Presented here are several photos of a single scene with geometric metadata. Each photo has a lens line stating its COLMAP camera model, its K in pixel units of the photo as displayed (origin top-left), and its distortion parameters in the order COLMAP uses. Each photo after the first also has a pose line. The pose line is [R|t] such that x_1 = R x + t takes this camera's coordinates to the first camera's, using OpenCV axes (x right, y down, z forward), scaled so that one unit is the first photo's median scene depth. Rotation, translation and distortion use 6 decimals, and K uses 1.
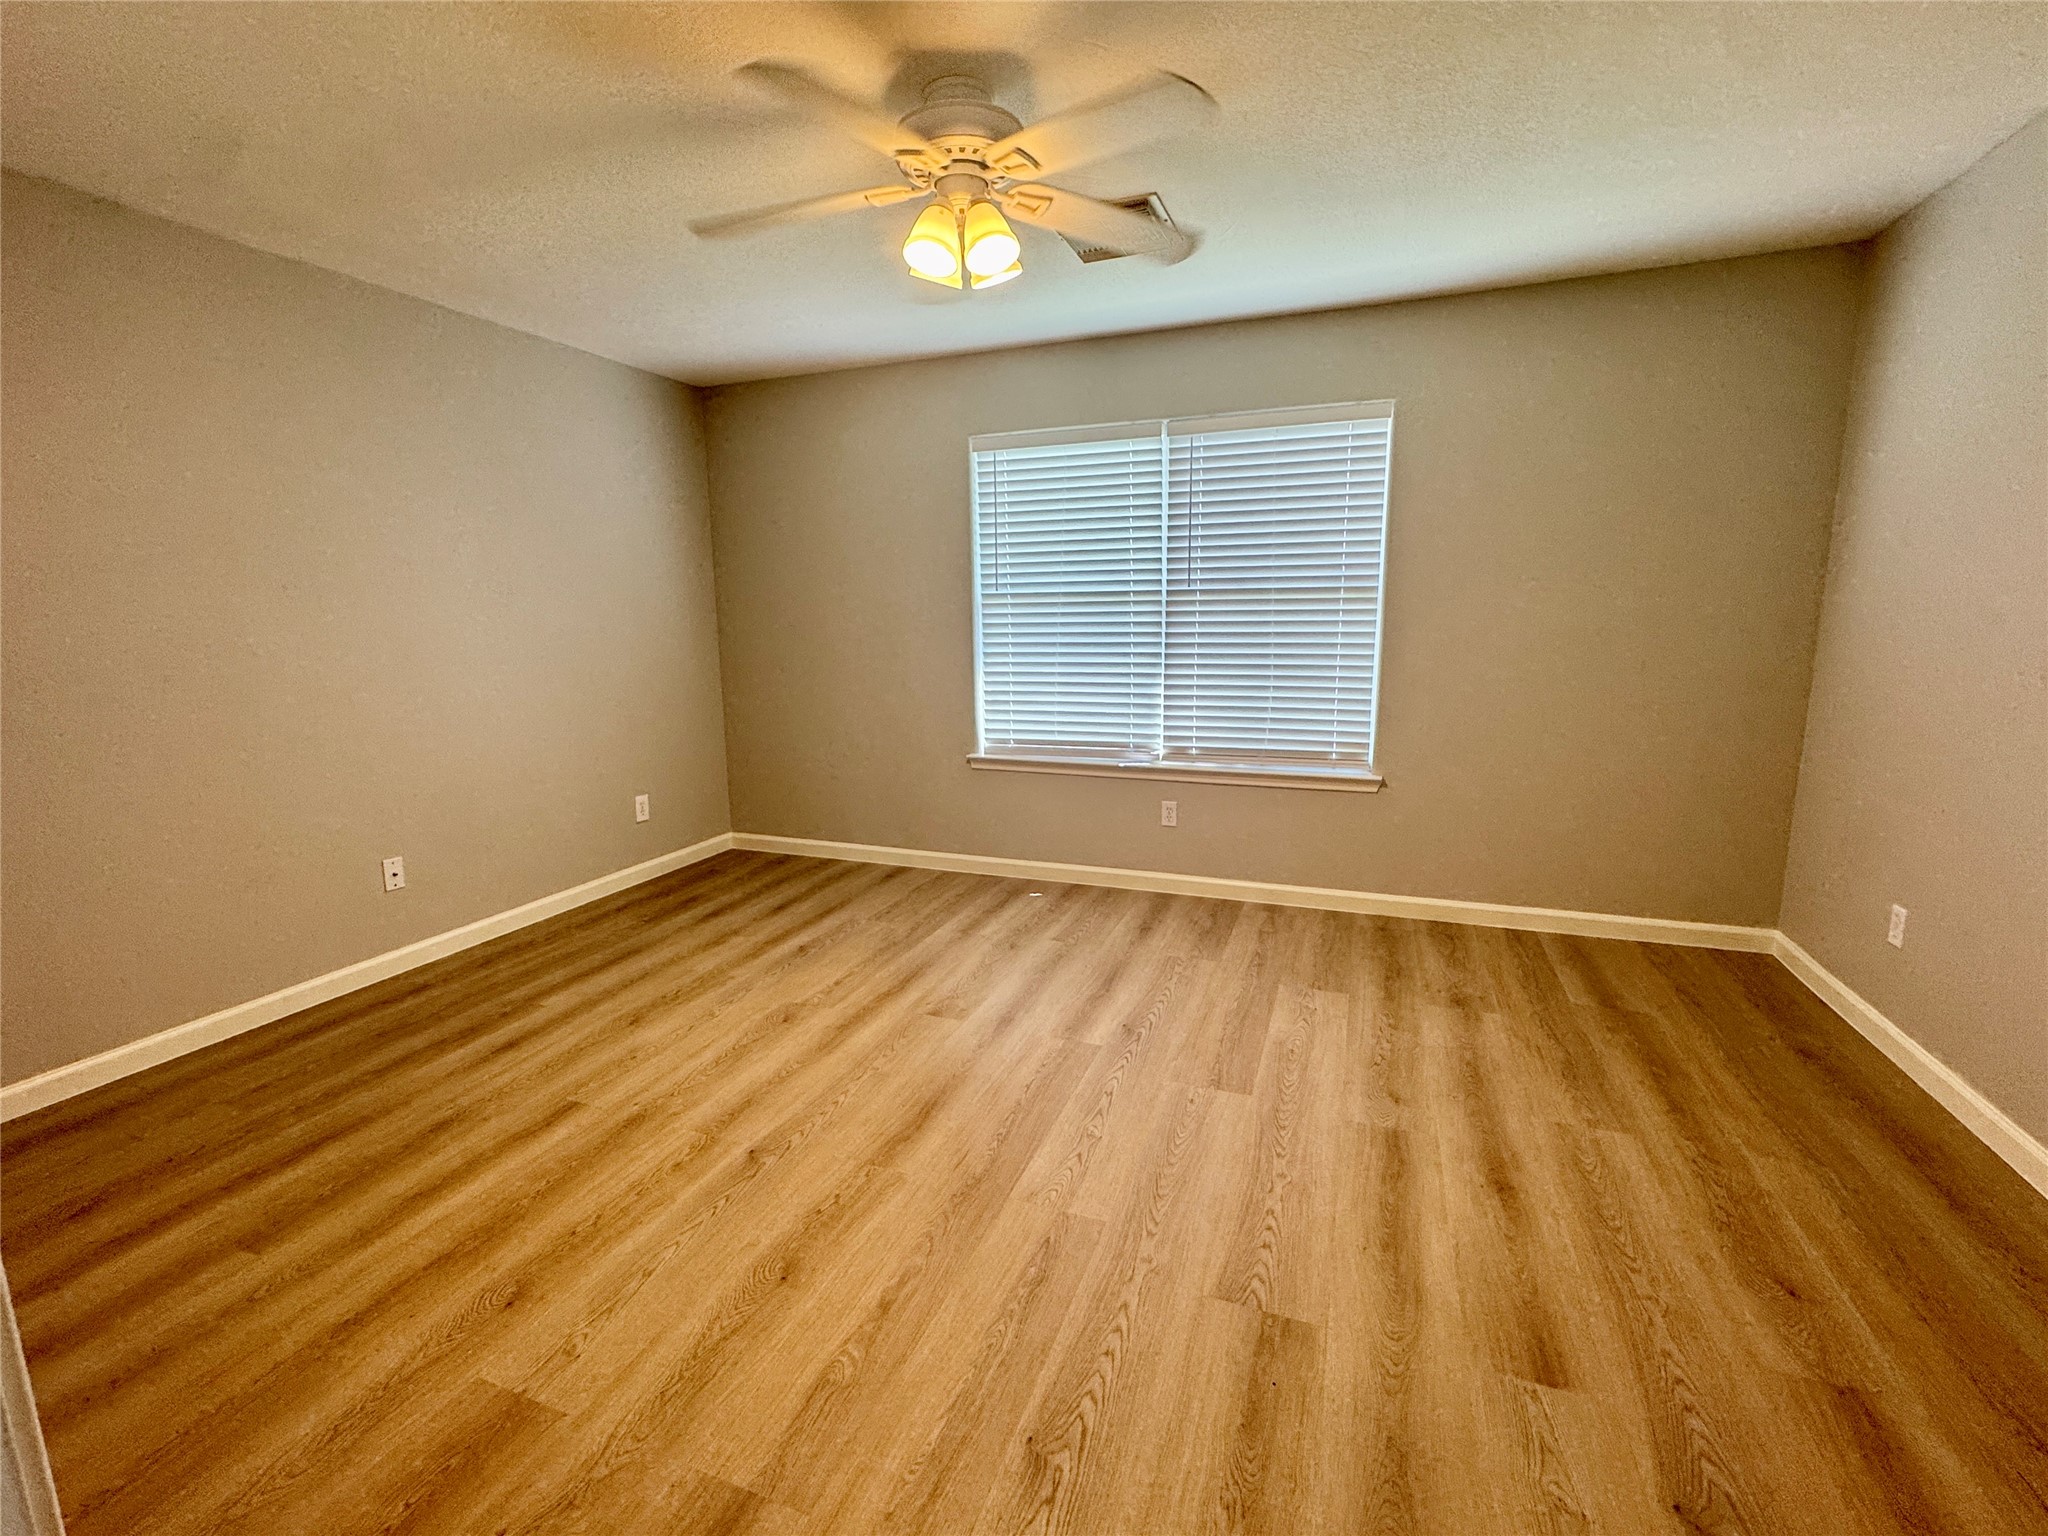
lens RADIAL K [[894.4, 0, 1020.6], [0, 894.4, 768.3], [0, 0, 1]] dist [-0.001051, 0.000448]
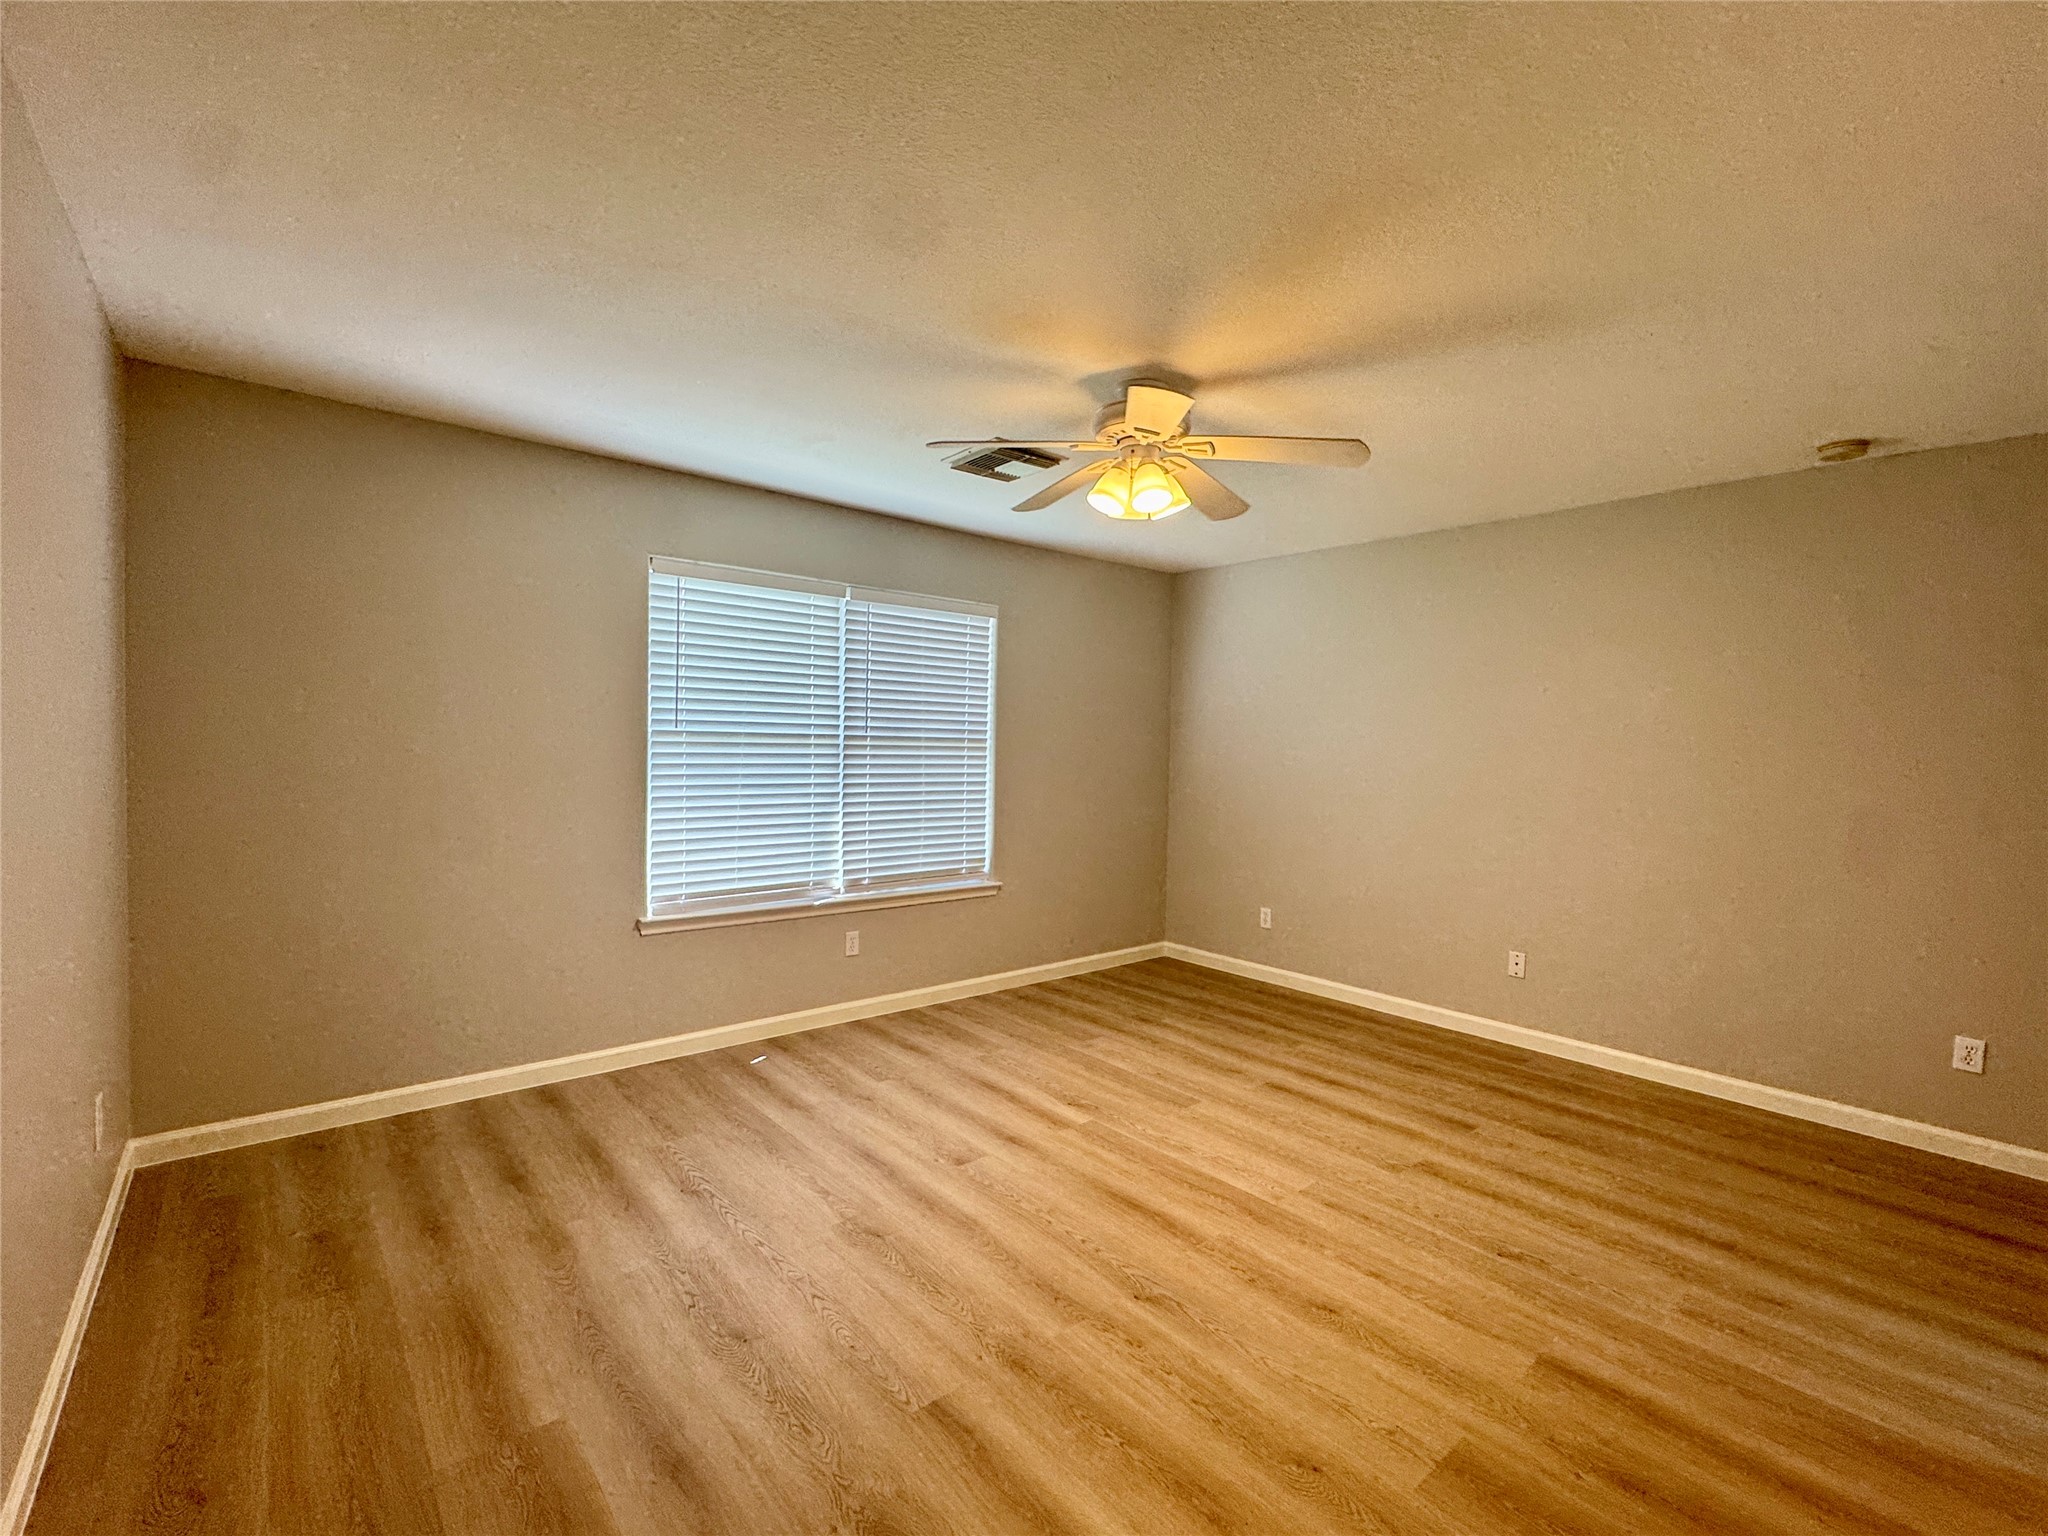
lens RADIAL K [[894.4, 0, 1020.6], [0, 894.4, 768.3], [0, 0, 1]] dist [-0.001051, 0.000448]
pose [[0.481223, -0.001837, 0.876596, -0.770546], [0.126429, 0.989688, -0.067331, -0.066857], [-0.867433, 0.143229, 0.476493, 0.341906]]
